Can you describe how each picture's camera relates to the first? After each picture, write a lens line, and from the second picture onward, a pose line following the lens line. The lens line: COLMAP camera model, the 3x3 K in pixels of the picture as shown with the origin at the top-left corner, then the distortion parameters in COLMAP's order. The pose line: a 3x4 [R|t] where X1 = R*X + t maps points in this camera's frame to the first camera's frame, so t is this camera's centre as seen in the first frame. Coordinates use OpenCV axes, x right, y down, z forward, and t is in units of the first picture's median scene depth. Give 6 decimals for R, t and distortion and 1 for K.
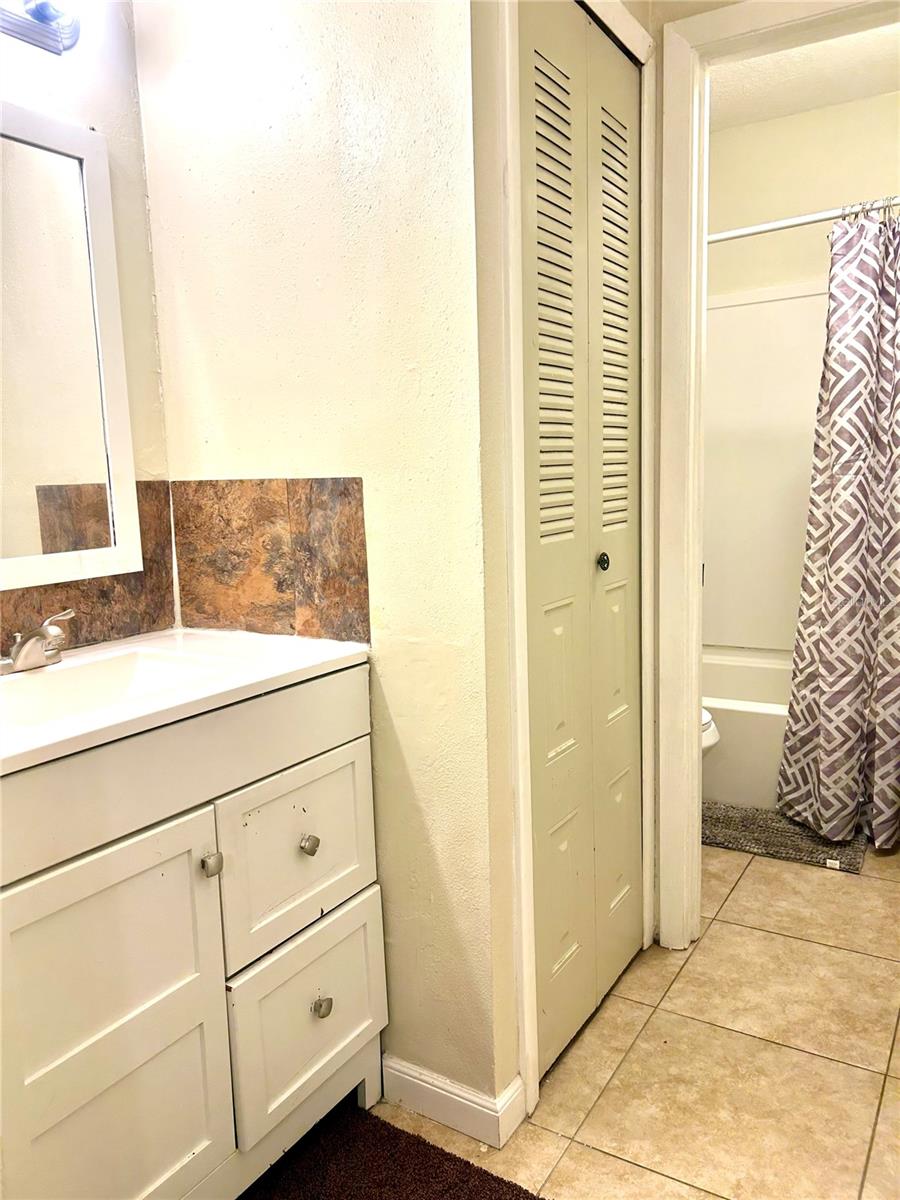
lens RADIAL K [[903.7, 0, 456.0], [0, 903.7, 609.4], [0, 0, 1]] dist [0.042719, -0.071071]
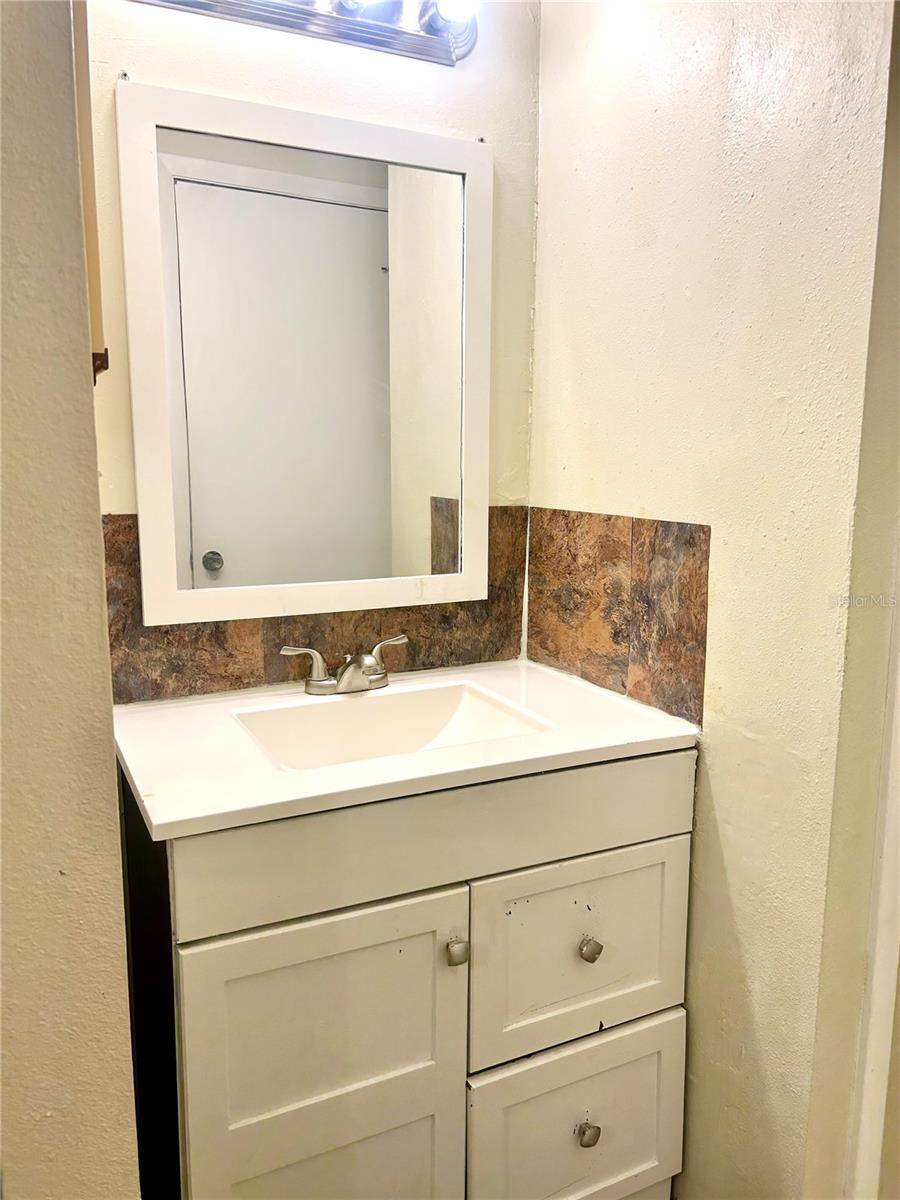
lens RADIAL K [[903.7, 0, 442.4], [0, 903.7, 595.1], [0, 0, 1]] dist [0.042719, -0.071071]
pose [[0.846410, 0.117629, -0.519378, 0.120686], [-0.110769, 0.992856, 0.044347, -0.091118], [0.520884, 0.019995, 0.853393, 0.171338]]
